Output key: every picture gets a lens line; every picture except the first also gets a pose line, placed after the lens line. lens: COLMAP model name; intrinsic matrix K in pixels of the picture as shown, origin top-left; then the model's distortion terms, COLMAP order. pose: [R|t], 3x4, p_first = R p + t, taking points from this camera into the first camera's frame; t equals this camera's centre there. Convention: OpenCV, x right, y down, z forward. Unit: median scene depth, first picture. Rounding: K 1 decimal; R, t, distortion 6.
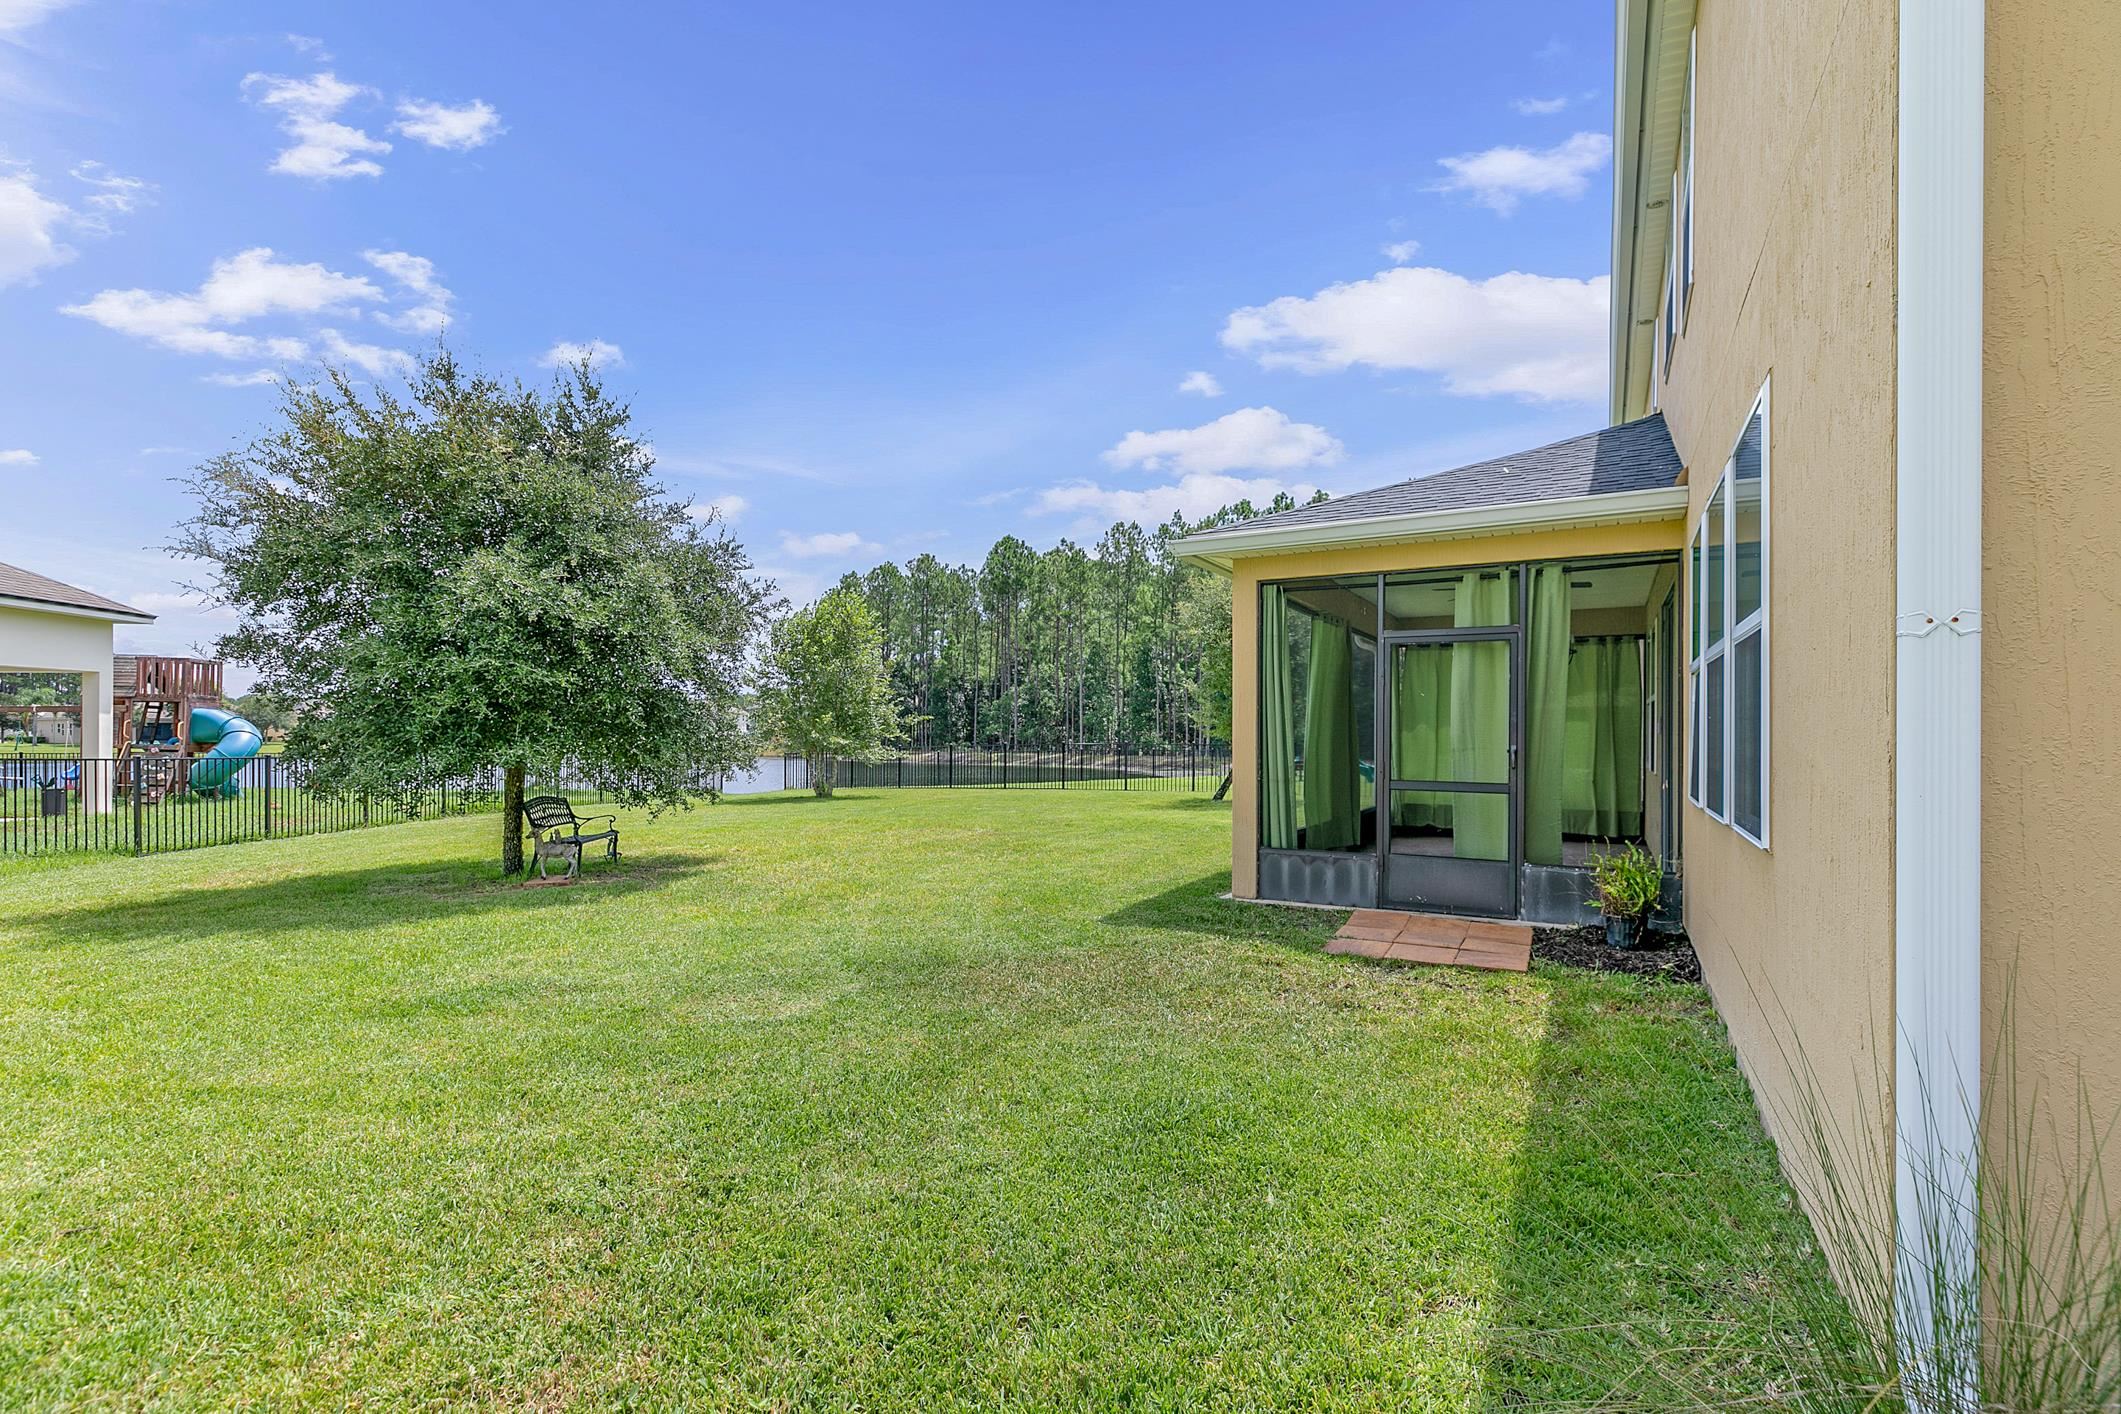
lens RADIAL K [[935.8, 0, 1086.6], [0, 935.8, 728.8], [0, 0, 1]] dist [0.003946, 0.000348]
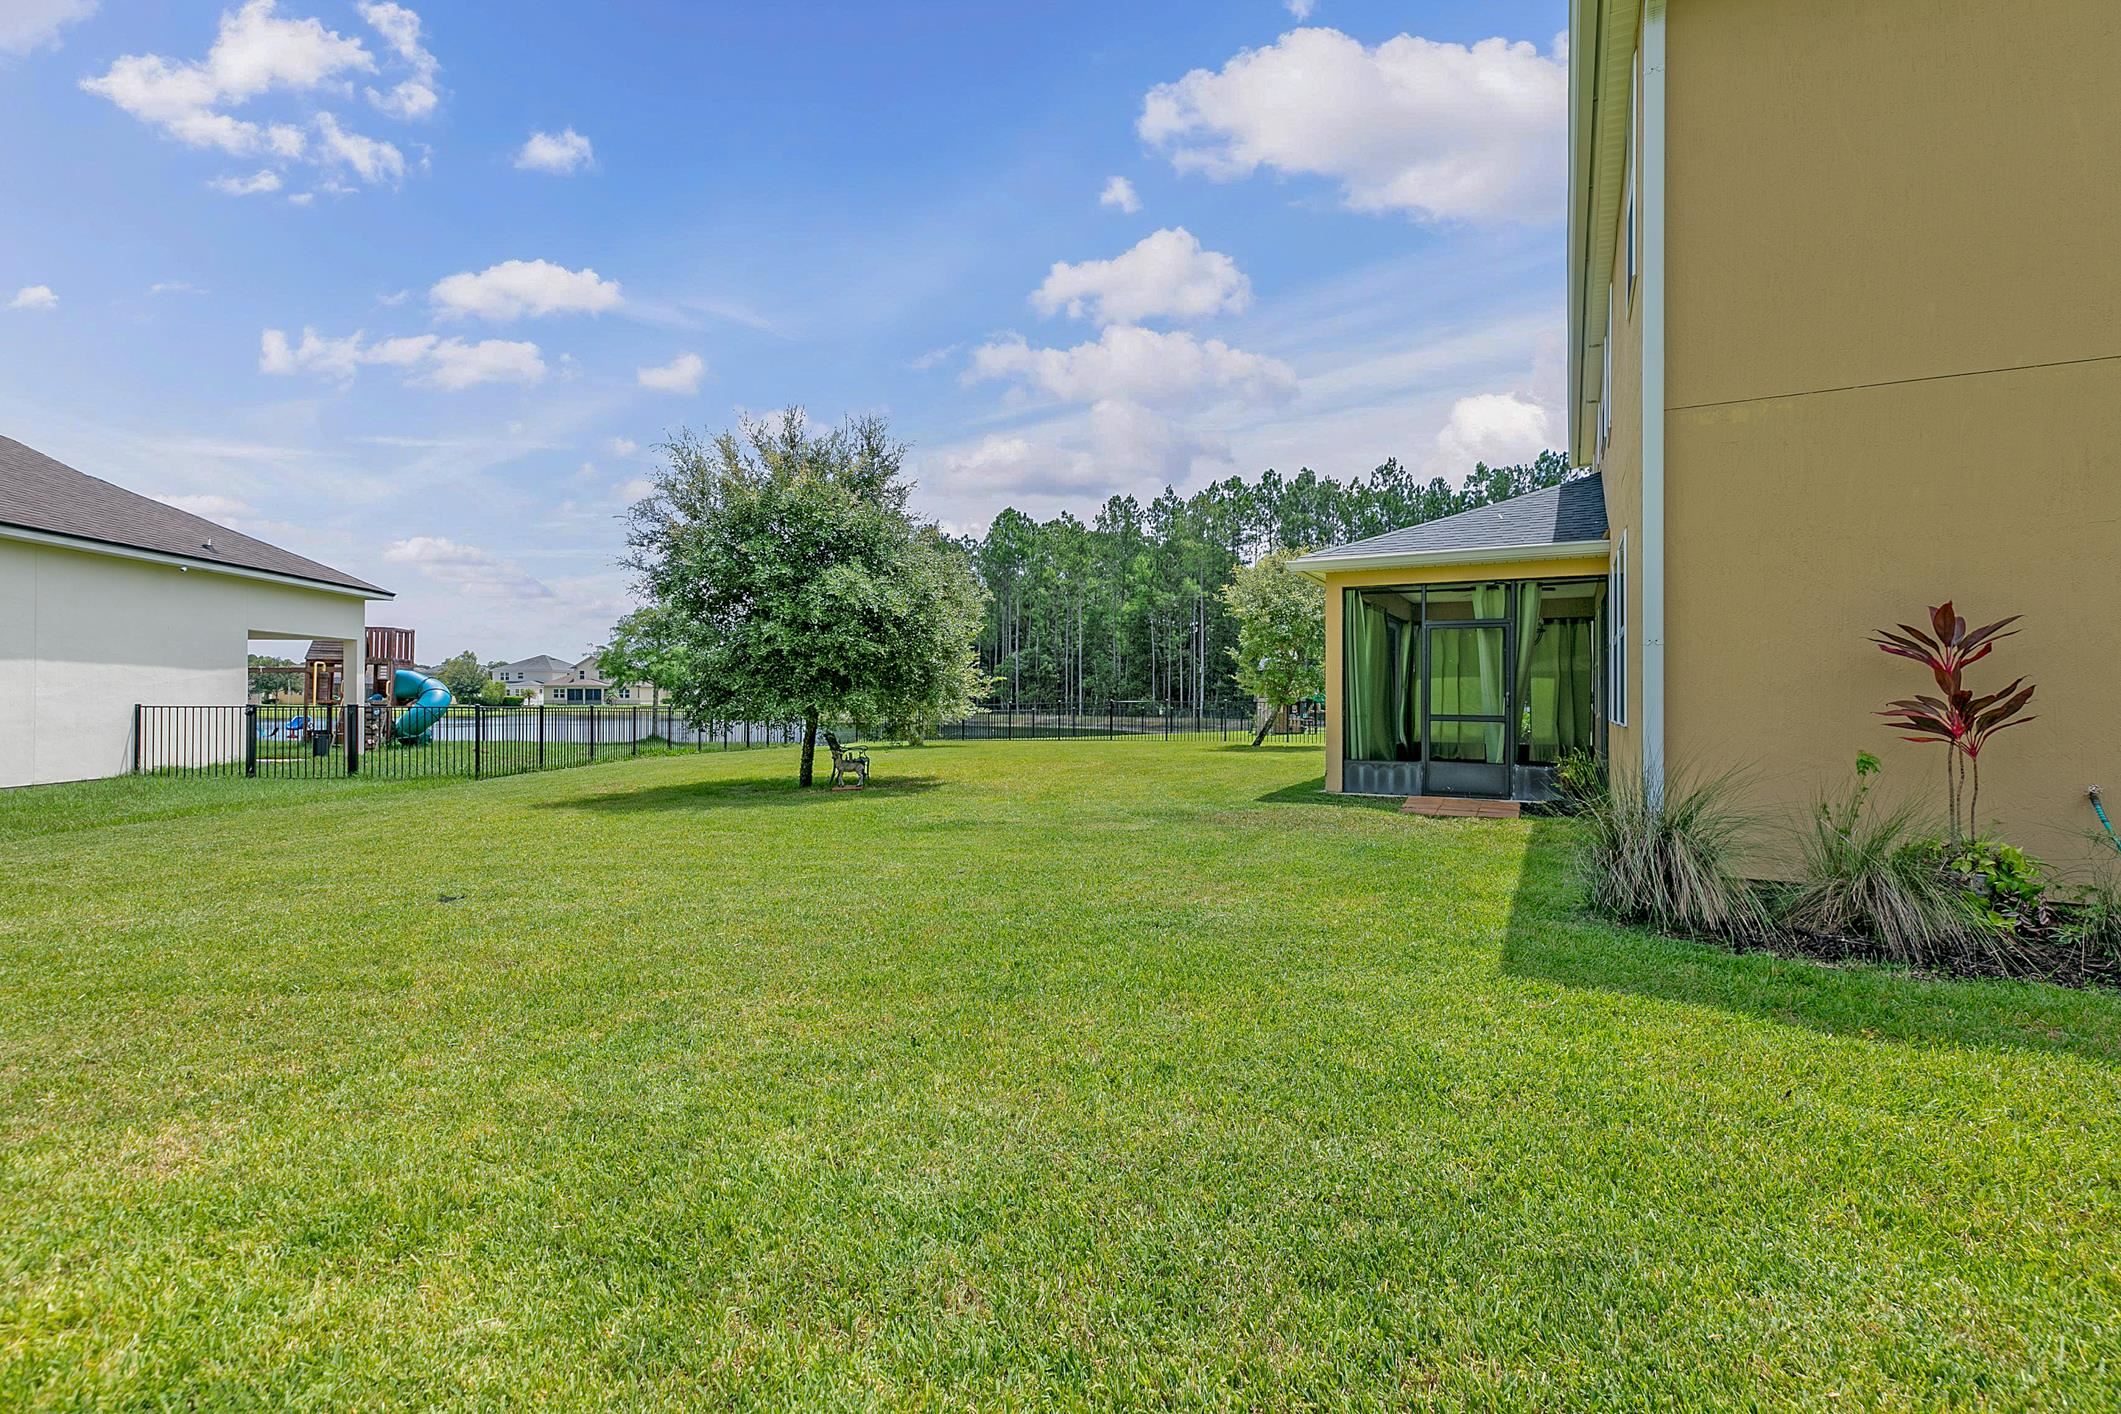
lens RADIAL K [[935.9, 0, 1083.4], [0, 935.9, 687.0], [0, 0, 1]] dist [0.000500, 0.000444]
pose [[0.999689, 0.001444, 0.024909, -0.206113], [-0.001276, 0.999976, -0.006789, 0.013130], [-0.024919, 0.006755, 0.999667, -0.389018]]
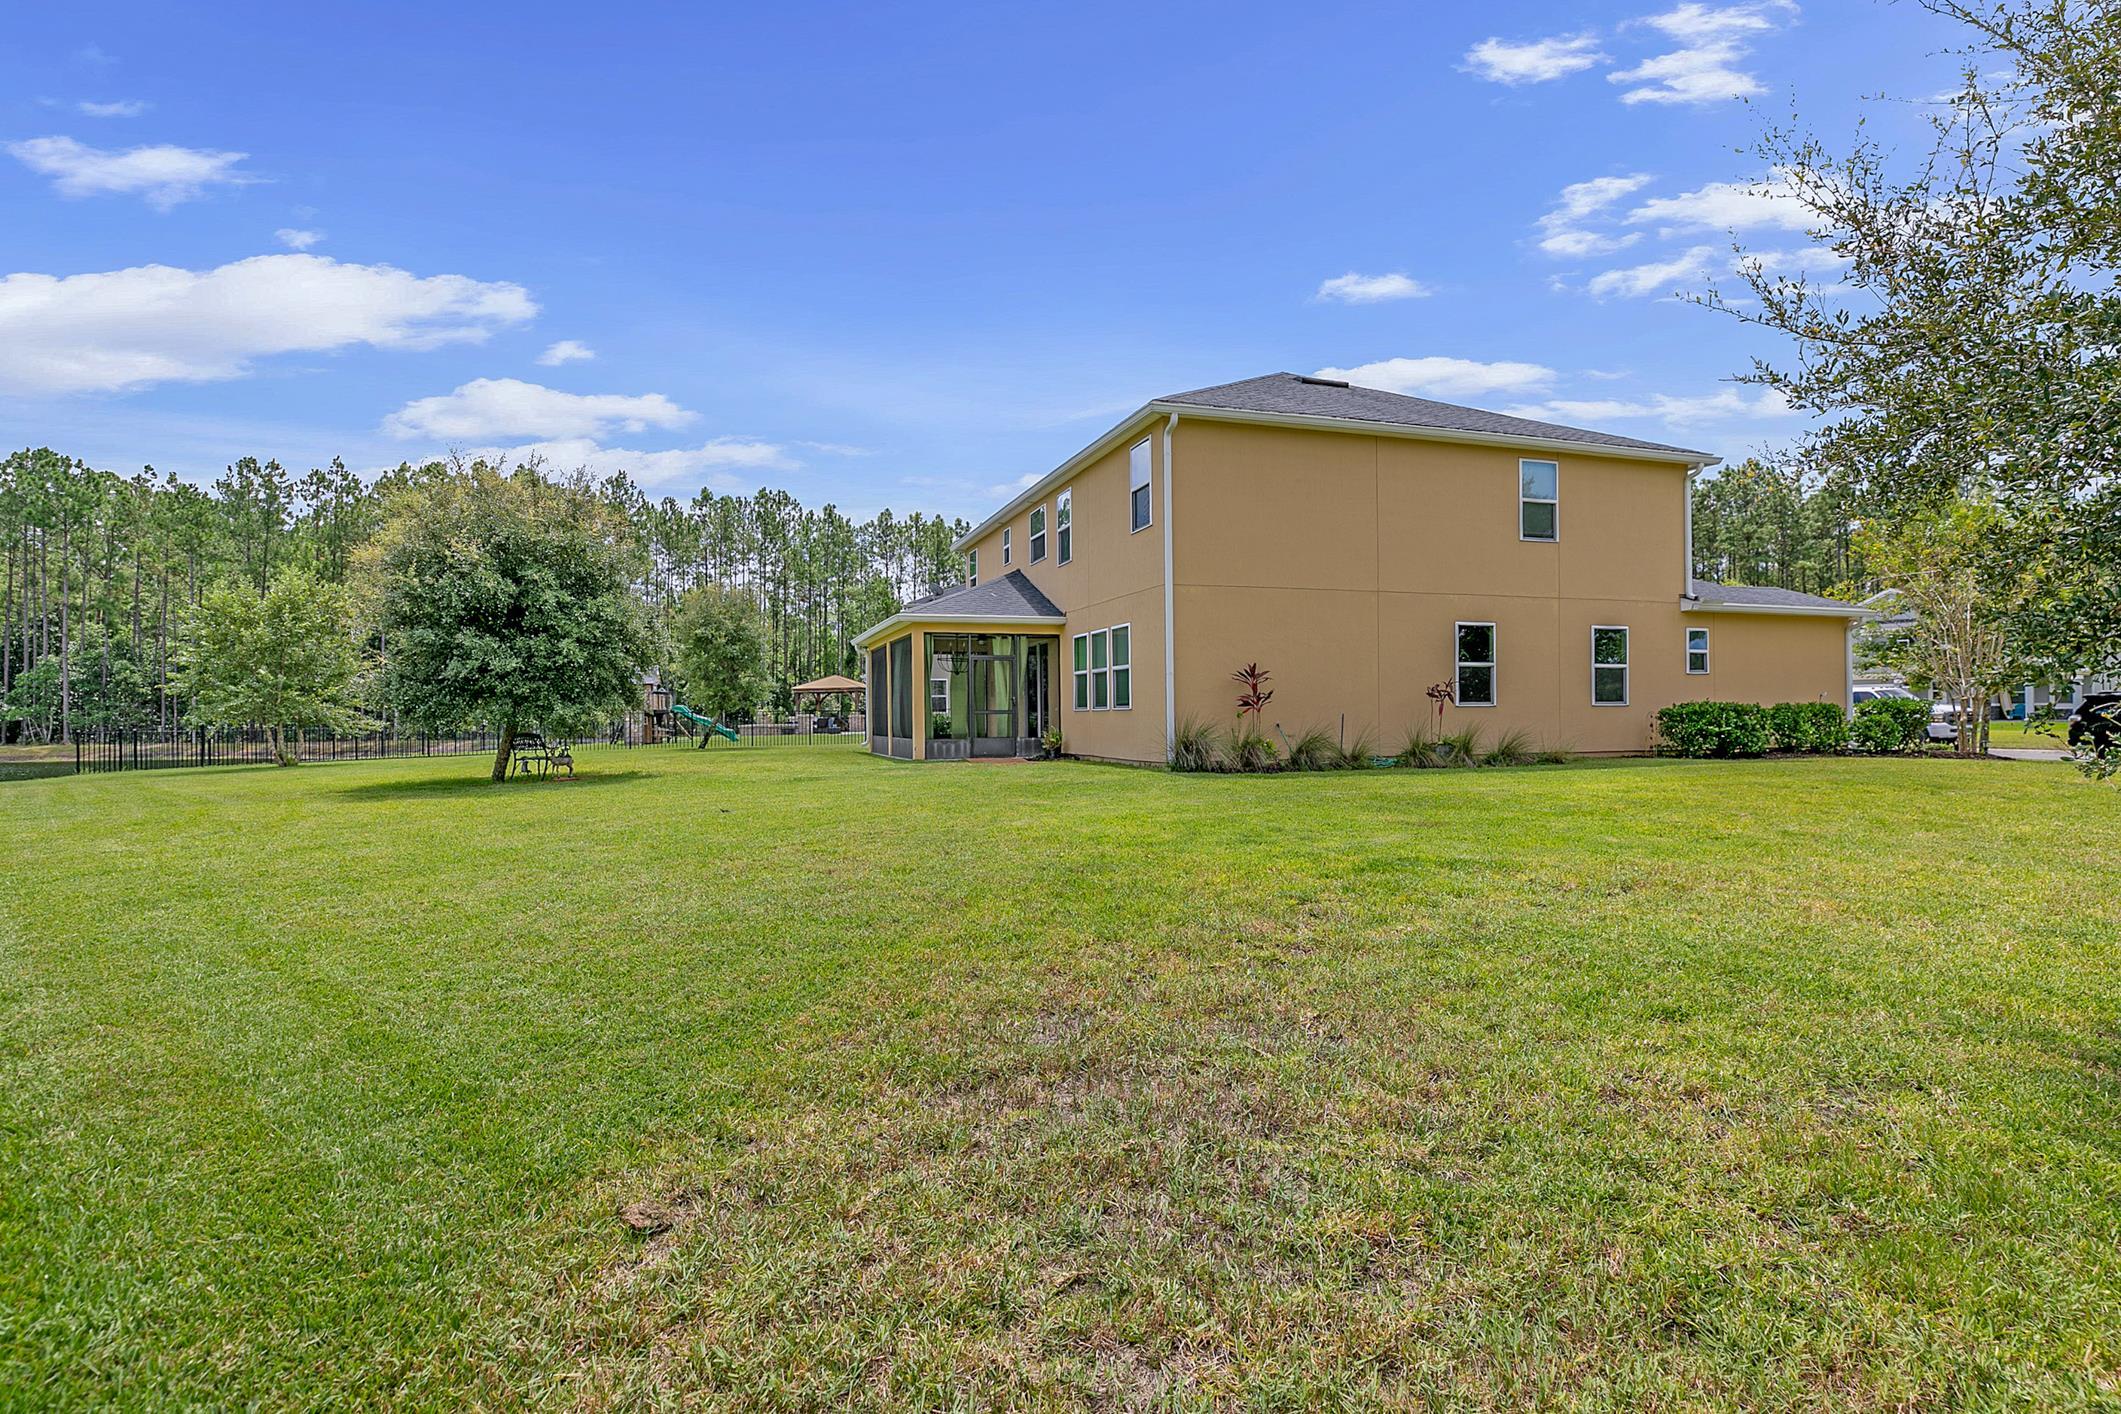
lens RADIAL K [[1020.4, 0, 1006.7], [0, 1020.4, 721.8], [0, 0, 1]] dist [0.019401, 0.000603]
pose [[0.695418, -0.016712, 0.718412, -1.175277], [0.010061, 0.999858, 0.013519, 0.031826], [-0.718535, -0.002173, 0.695487, -0.761626]]
